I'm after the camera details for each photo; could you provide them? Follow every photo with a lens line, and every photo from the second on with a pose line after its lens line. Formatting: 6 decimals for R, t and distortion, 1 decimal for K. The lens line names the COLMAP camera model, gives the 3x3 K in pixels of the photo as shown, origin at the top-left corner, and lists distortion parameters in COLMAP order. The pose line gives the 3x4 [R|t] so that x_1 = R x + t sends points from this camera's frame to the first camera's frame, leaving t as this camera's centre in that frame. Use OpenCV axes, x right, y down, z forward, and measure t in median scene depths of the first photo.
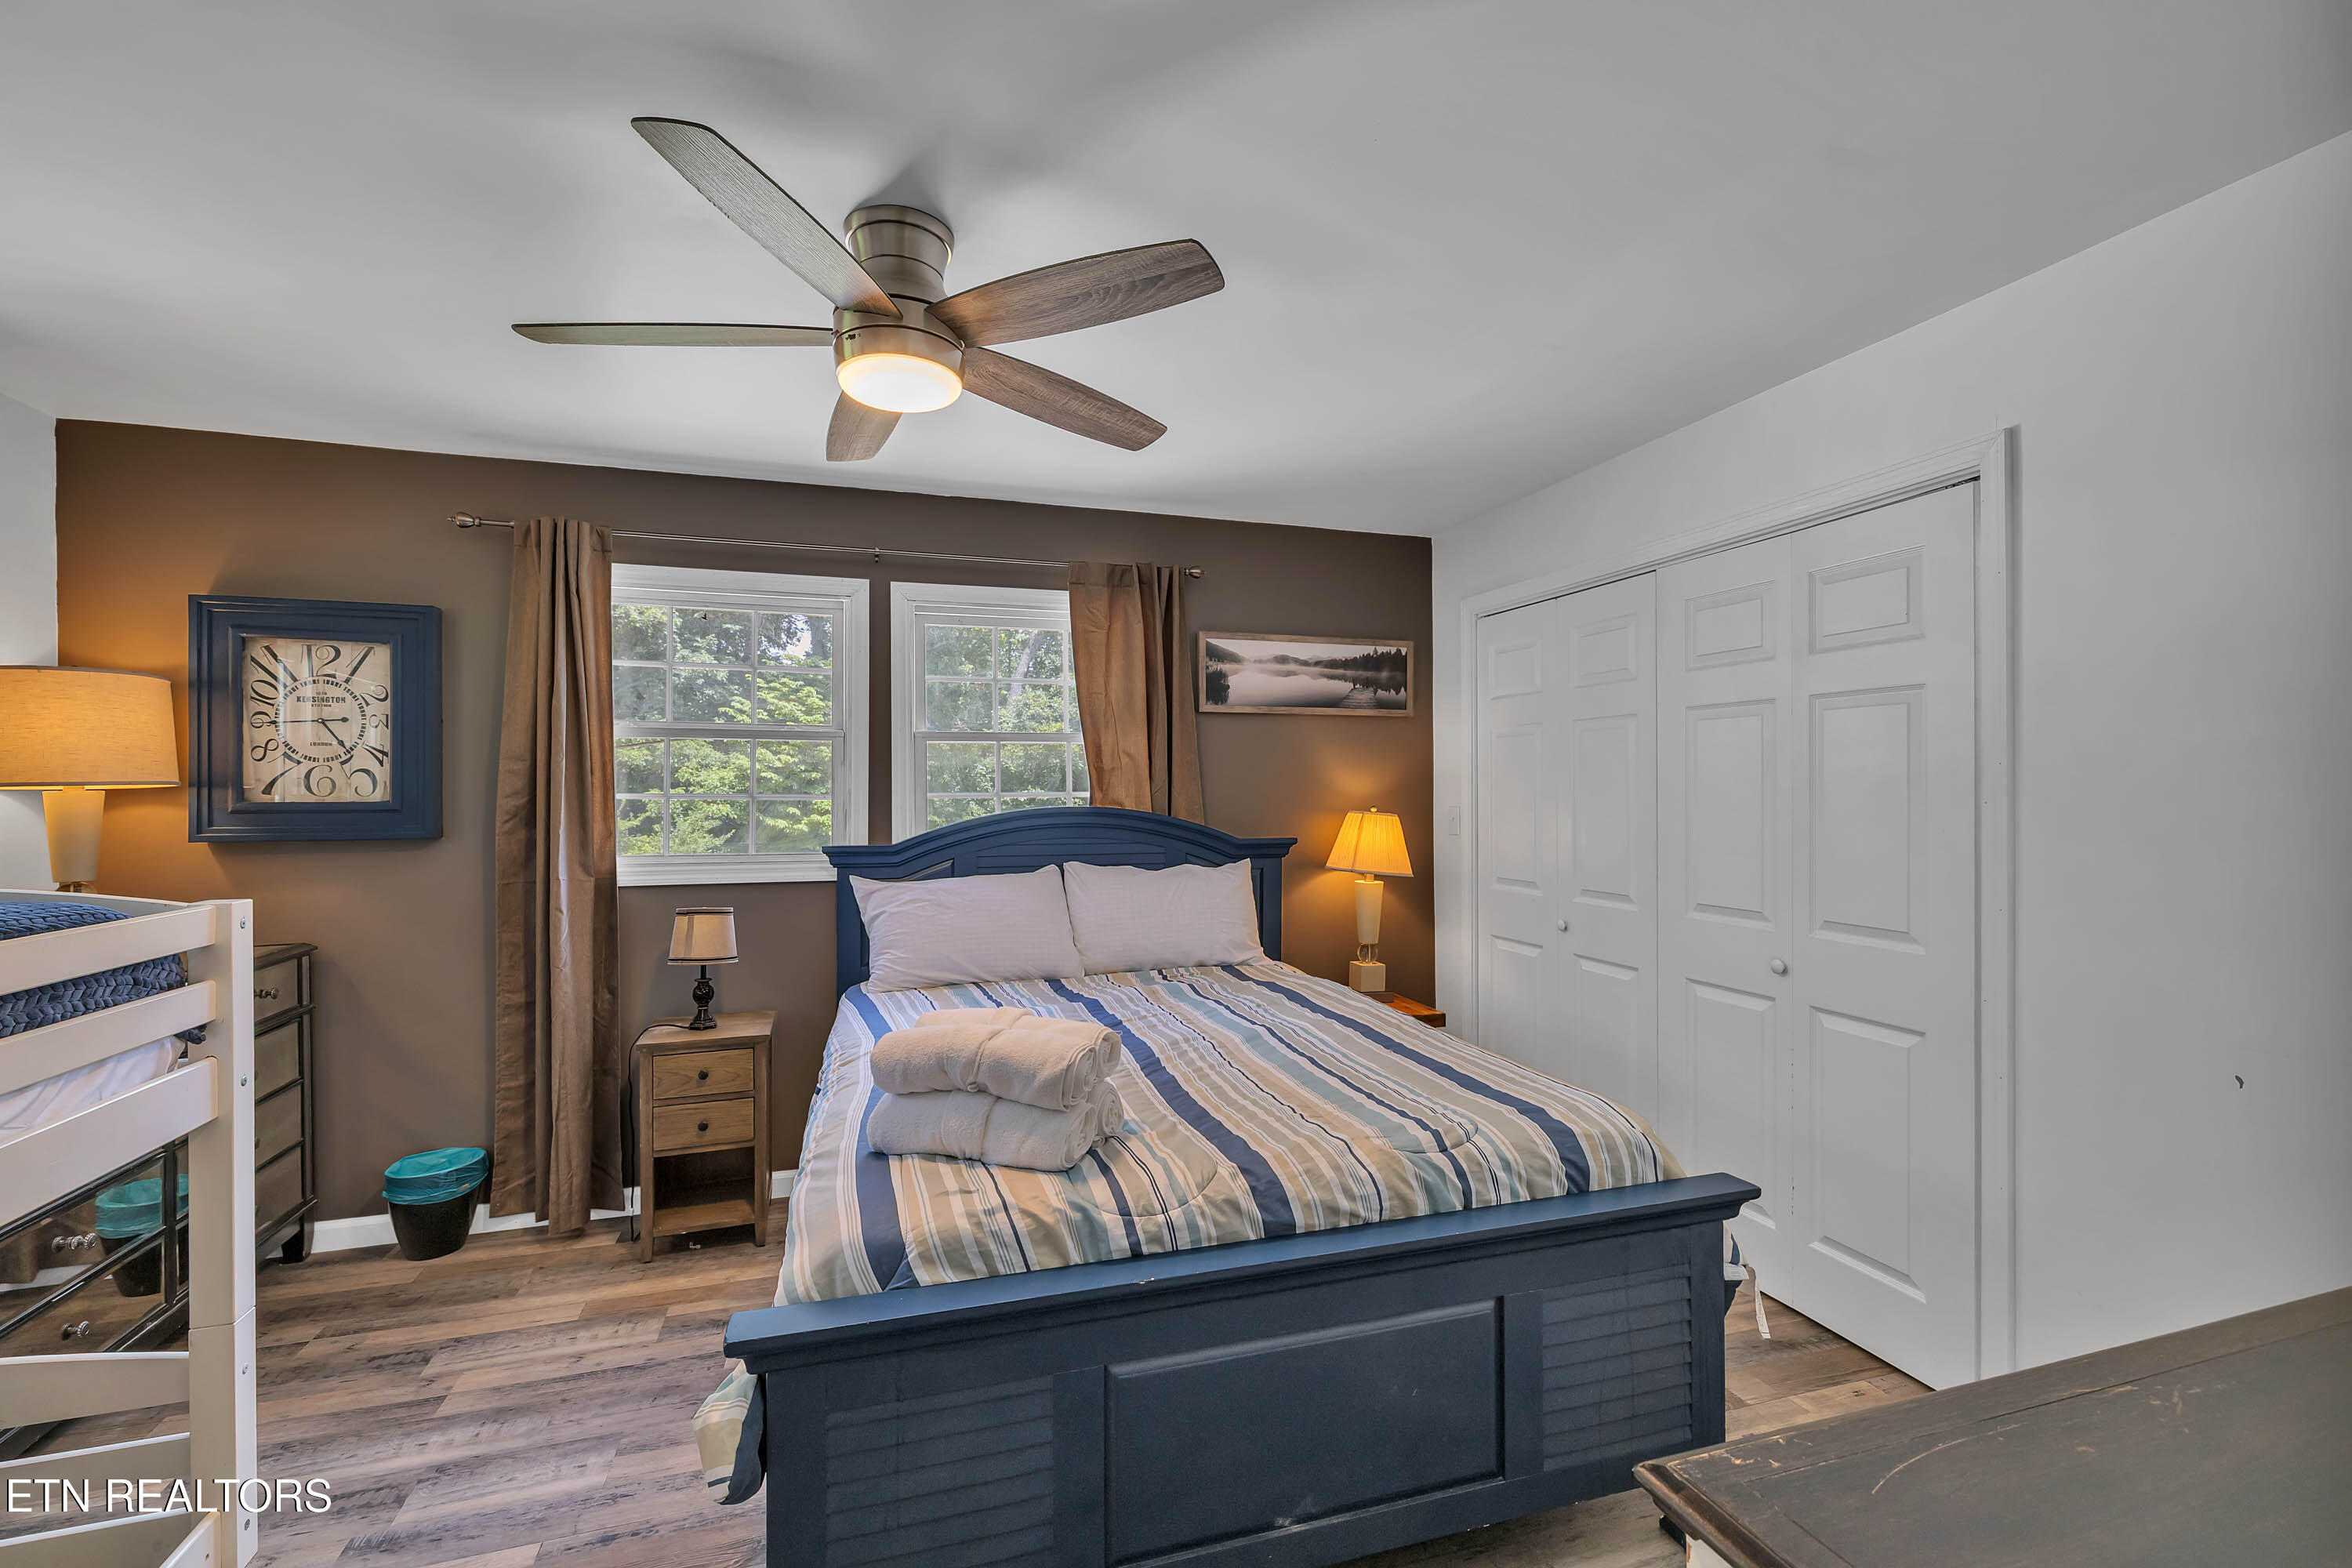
lens RADIAL K [[1010.3, 0, 1199.7], [0, 1010.3, 779.4], [0, 0, 1]] dist [-0.006863, 0.000658]
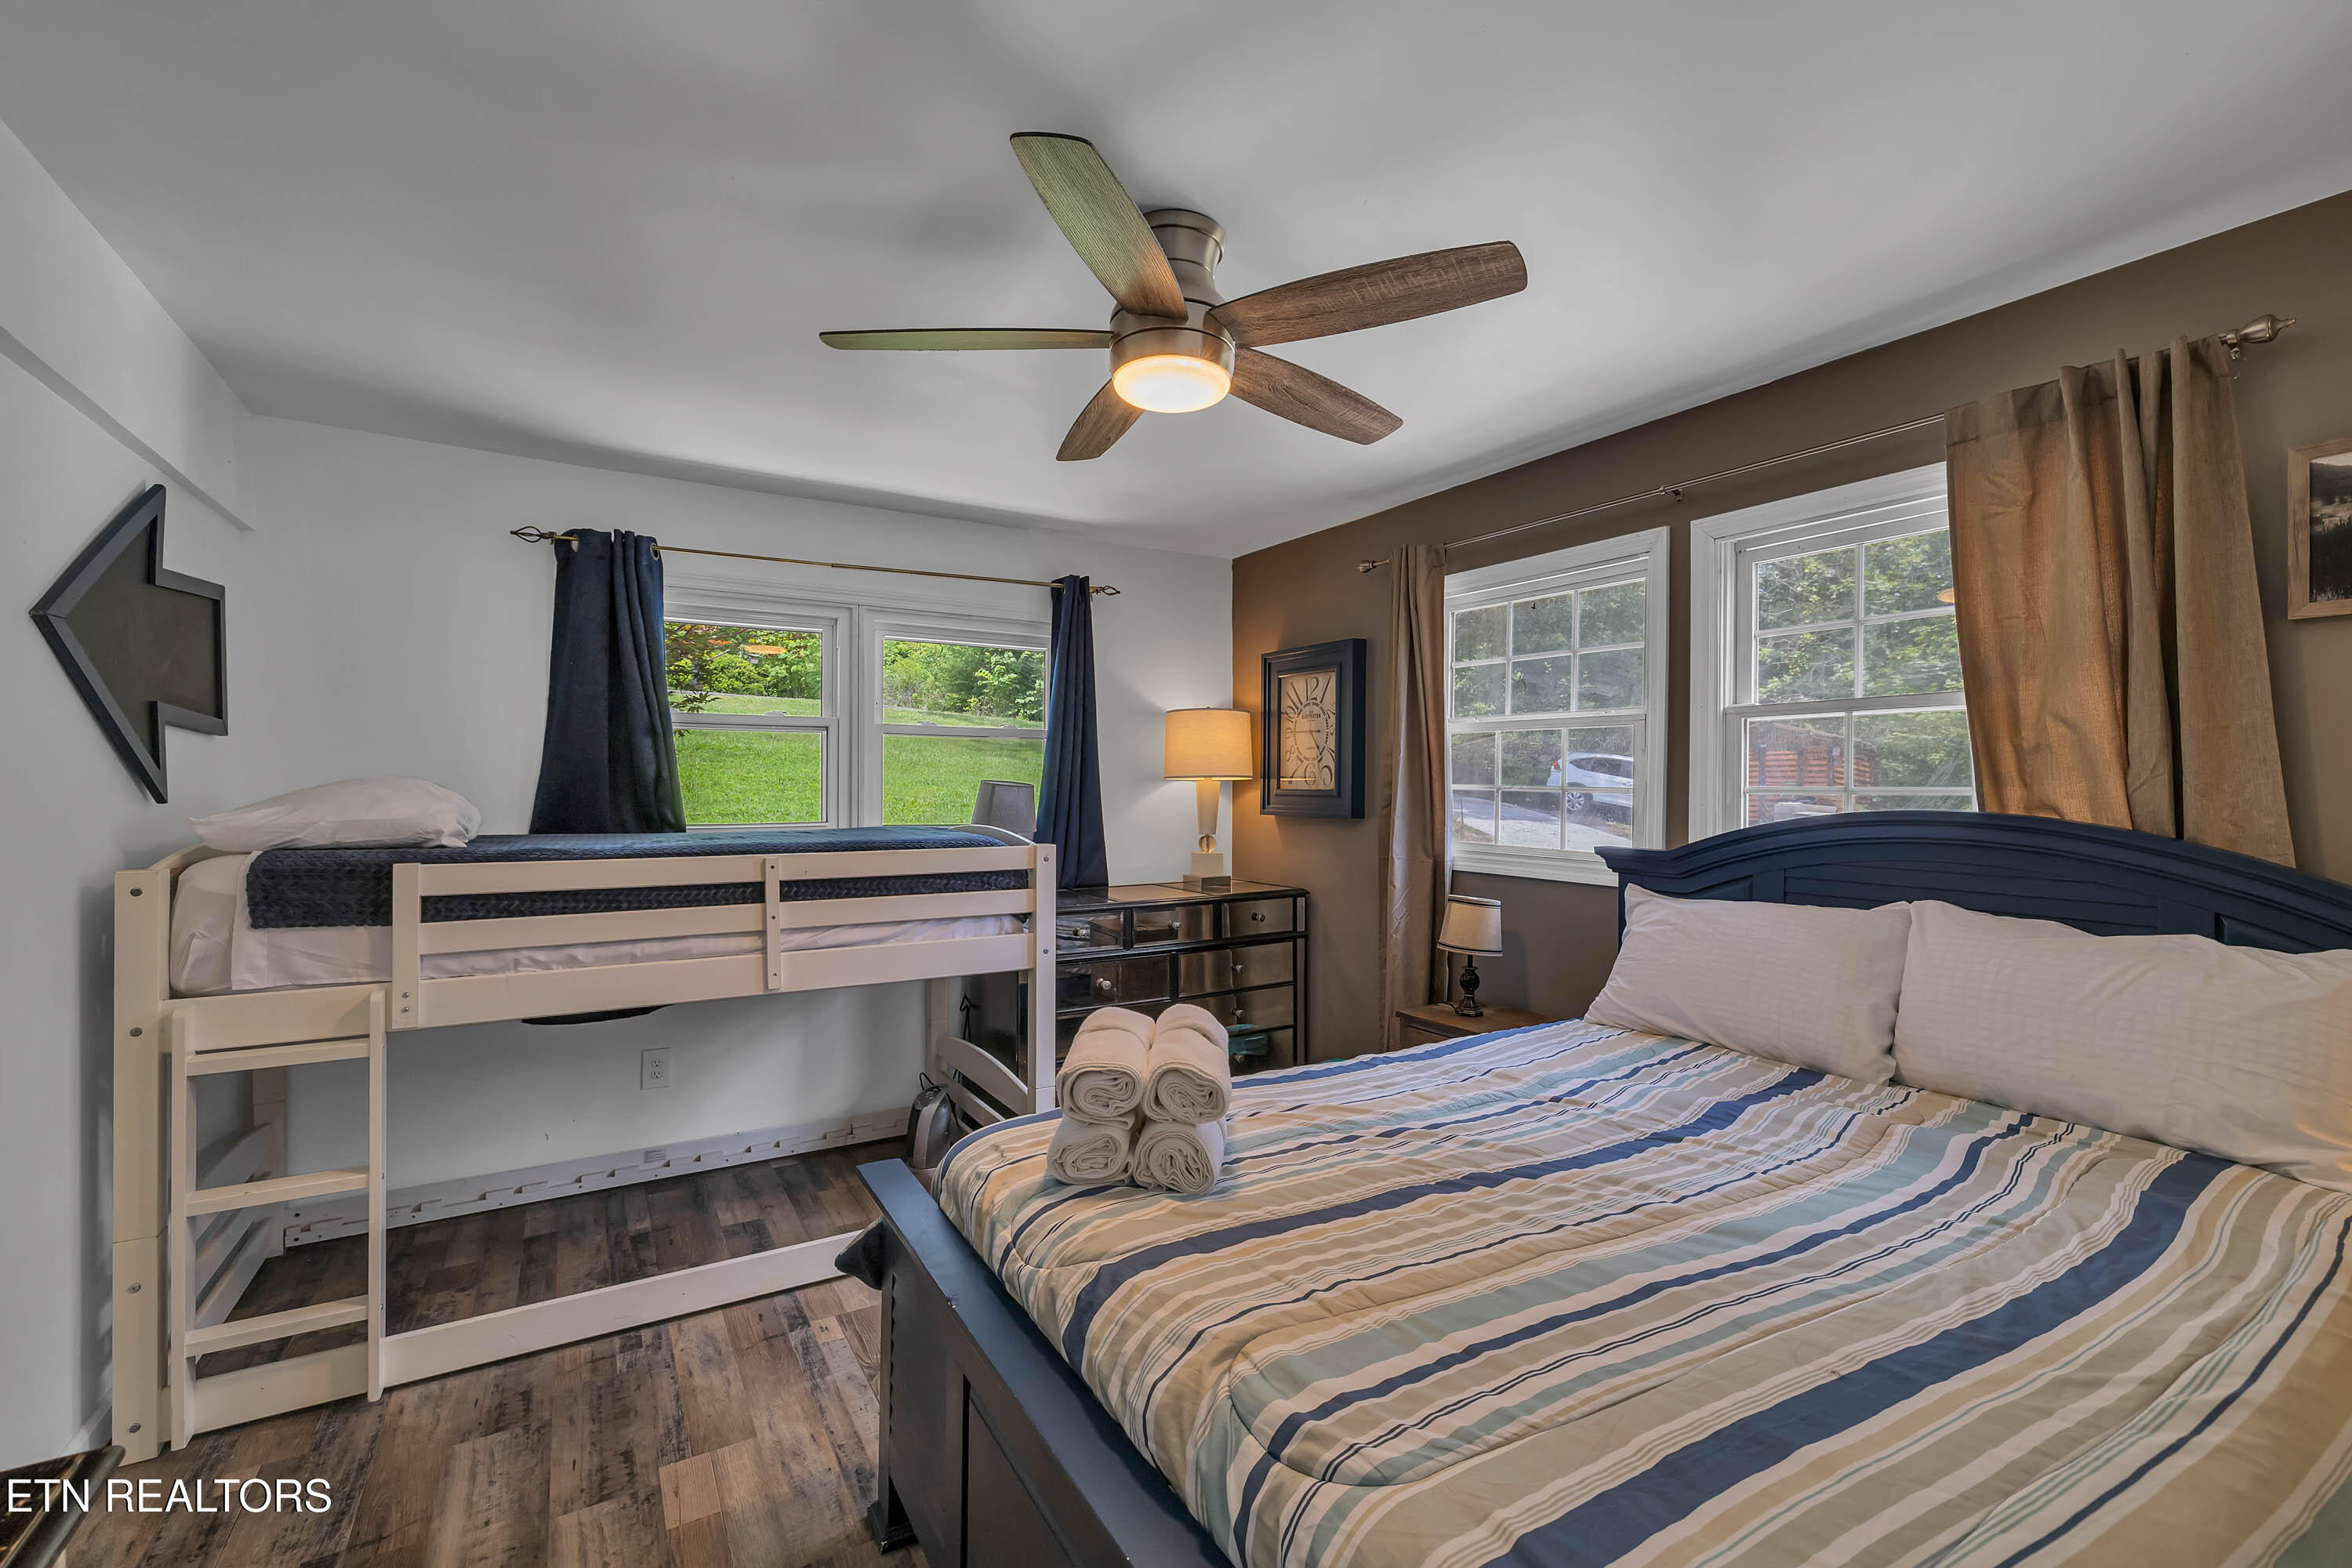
lens RADIAL K [[1010.3, 0, 1180.2], [0, 1010.3, 777.9], [0, 0, 1]] dist [-0.006863, 0.000658]
pose [[0.208172, 0.000429, -0.978092, 0.393218], [0.005649, 0.999983, 0.001641, 0.003330], [0.978076, -0.005867, 0.208166, 0.440967]]
